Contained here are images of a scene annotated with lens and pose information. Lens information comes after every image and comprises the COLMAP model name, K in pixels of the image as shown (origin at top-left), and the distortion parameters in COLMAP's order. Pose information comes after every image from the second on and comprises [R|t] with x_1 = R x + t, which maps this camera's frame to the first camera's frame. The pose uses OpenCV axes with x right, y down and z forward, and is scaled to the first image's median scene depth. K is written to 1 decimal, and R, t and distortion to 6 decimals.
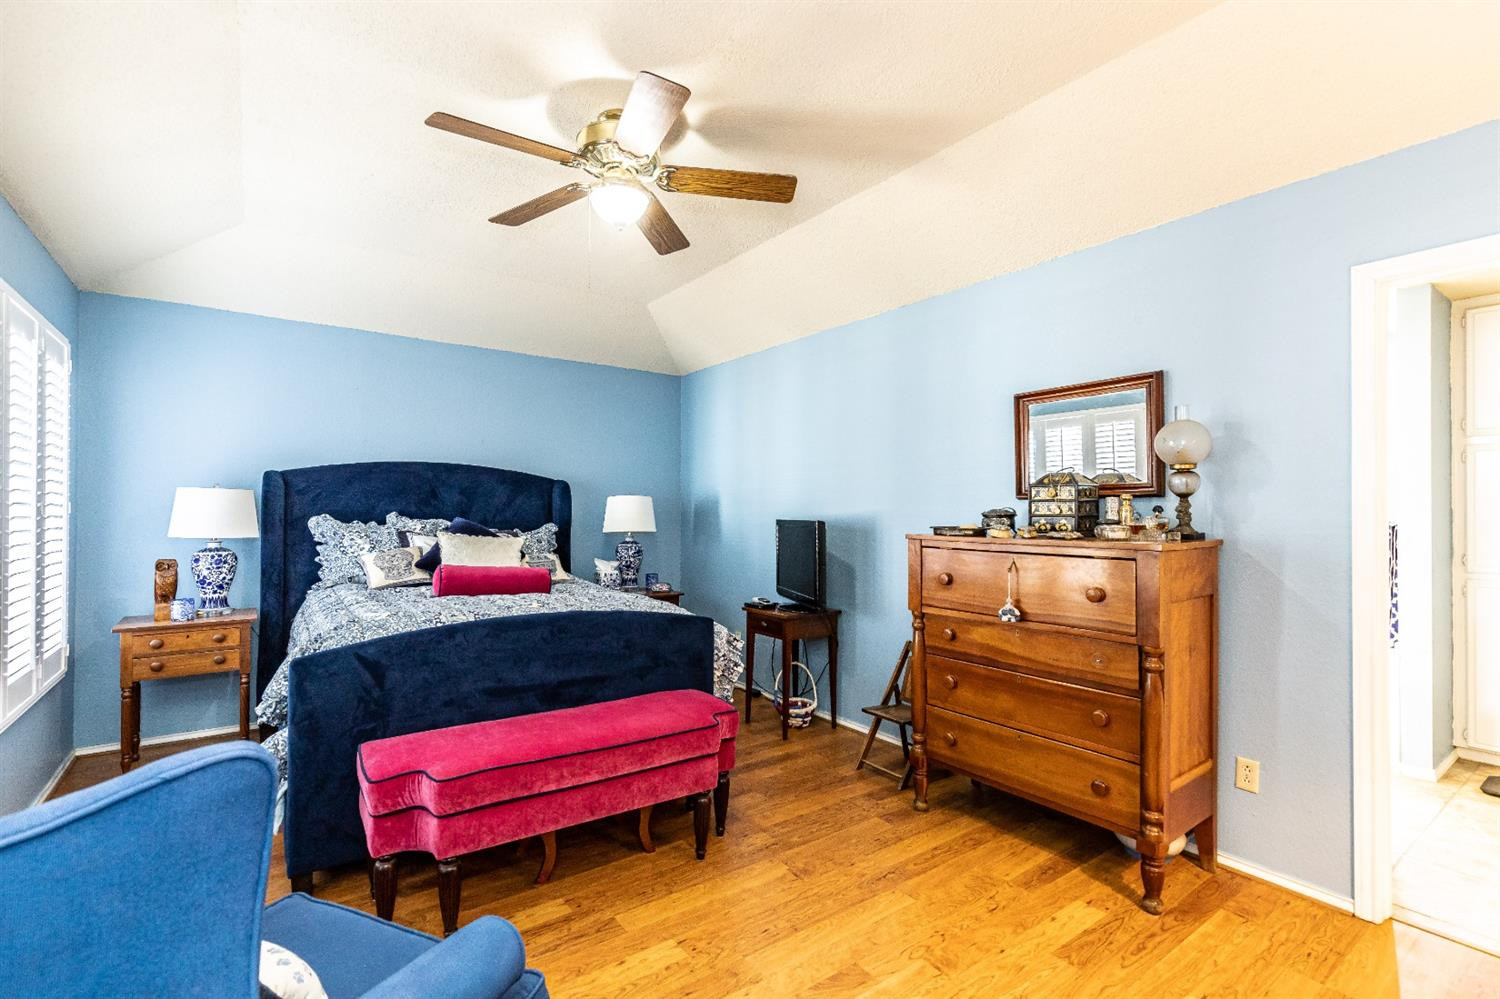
lens RADIAL K [[675.8, 0, 744.3], [0, 675.8, 499.7], [0, 0, 1]] dist [0.005007, -0.000636]
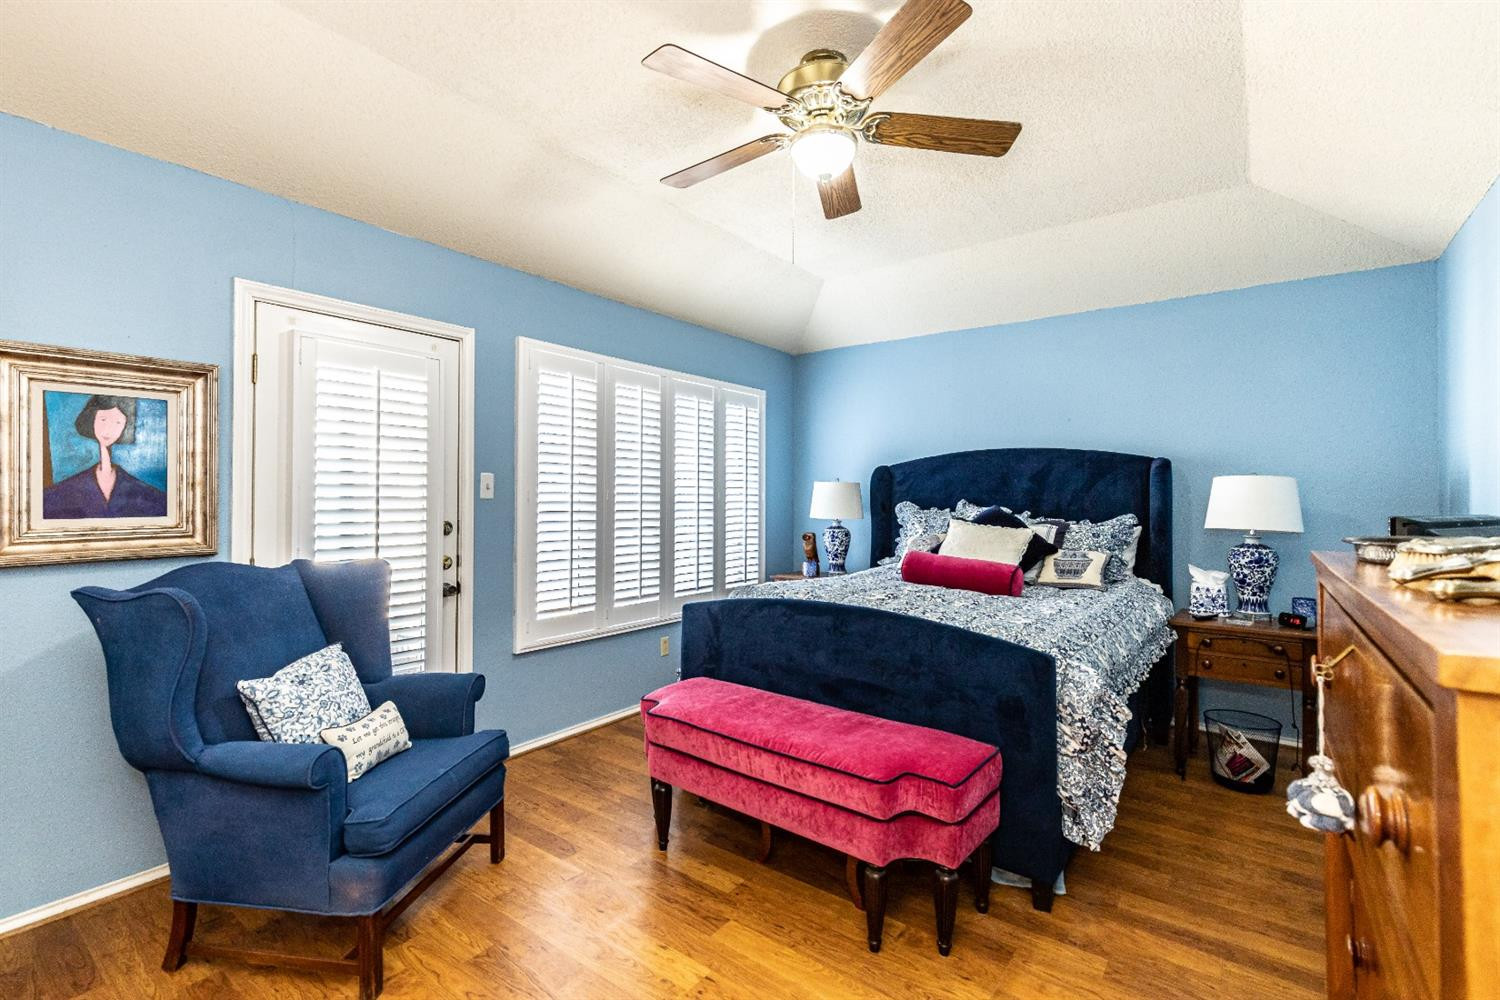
lens RADIAL K [[678.8, 0, 750.9], [0, 678.8, 495.9], [0, 0, 1]] dist [0.019973, -0.000679]
pose [[0.291762, -0.004713, -0.956479, 0.404370], [0.015548, 0.999879, -0.000184, 0.008050], [0.956365, -0.014818, 0.291800, 0.407247]]
